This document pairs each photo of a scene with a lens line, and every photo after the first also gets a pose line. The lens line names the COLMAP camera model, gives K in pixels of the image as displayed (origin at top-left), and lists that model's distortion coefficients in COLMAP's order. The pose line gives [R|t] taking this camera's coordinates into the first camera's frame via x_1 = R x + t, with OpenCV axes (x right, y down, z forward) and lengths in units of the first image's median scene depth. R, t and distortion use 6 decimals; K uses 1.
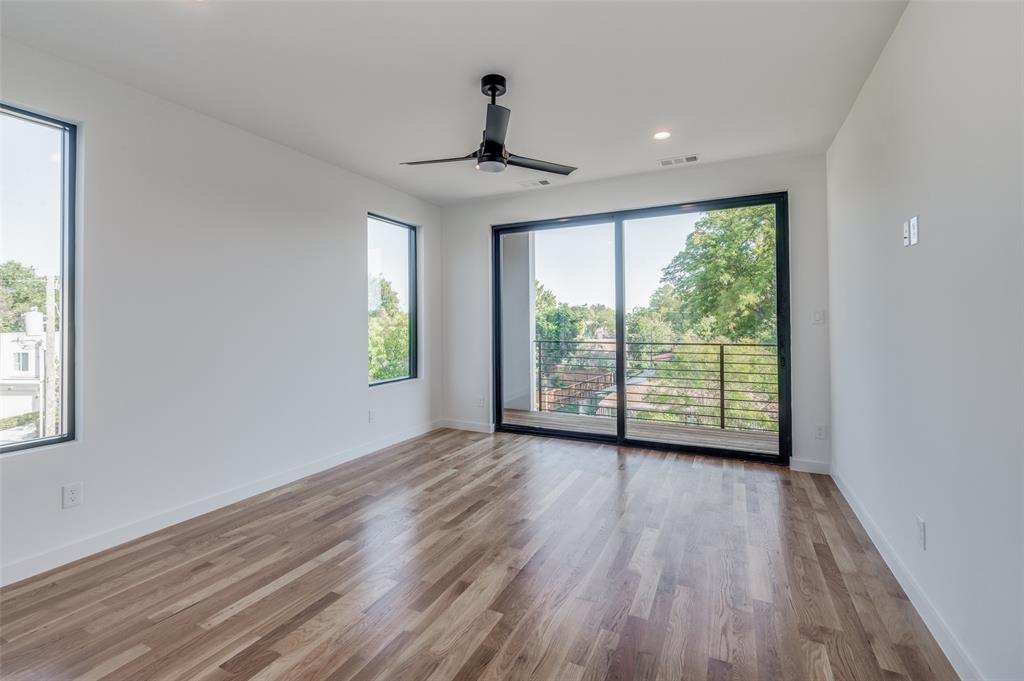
lens RADIAL K [[450.2, 0, 509.1], [0, 450.2, 327.3], [0, 0, 1]] dist [0.004547, -0.001275]
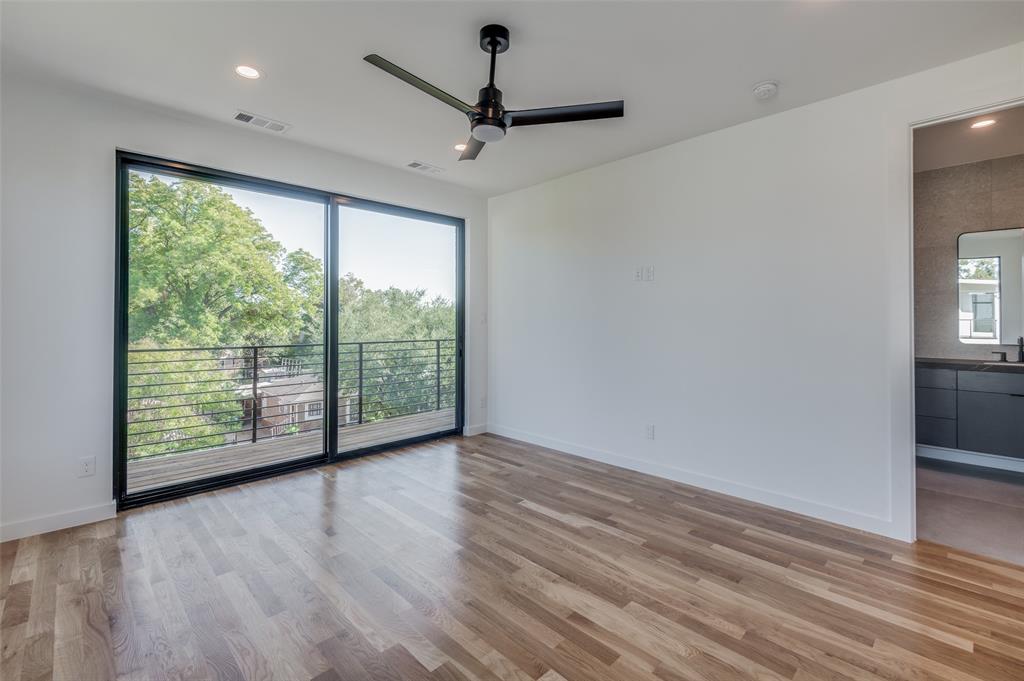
lens RADIAL K [[451.5, 0, 508.3], [0, 451.5, 319.3], [0, 0, 1]] dist [0.013693, -0.000281]
pose [[0.331315, 0.010791, 0.943458, -0.743380], [0.006079, 0.999889, -0.013572, 0.000760], [-0.943500, 0.010232, 0.331213, 0.619986]]
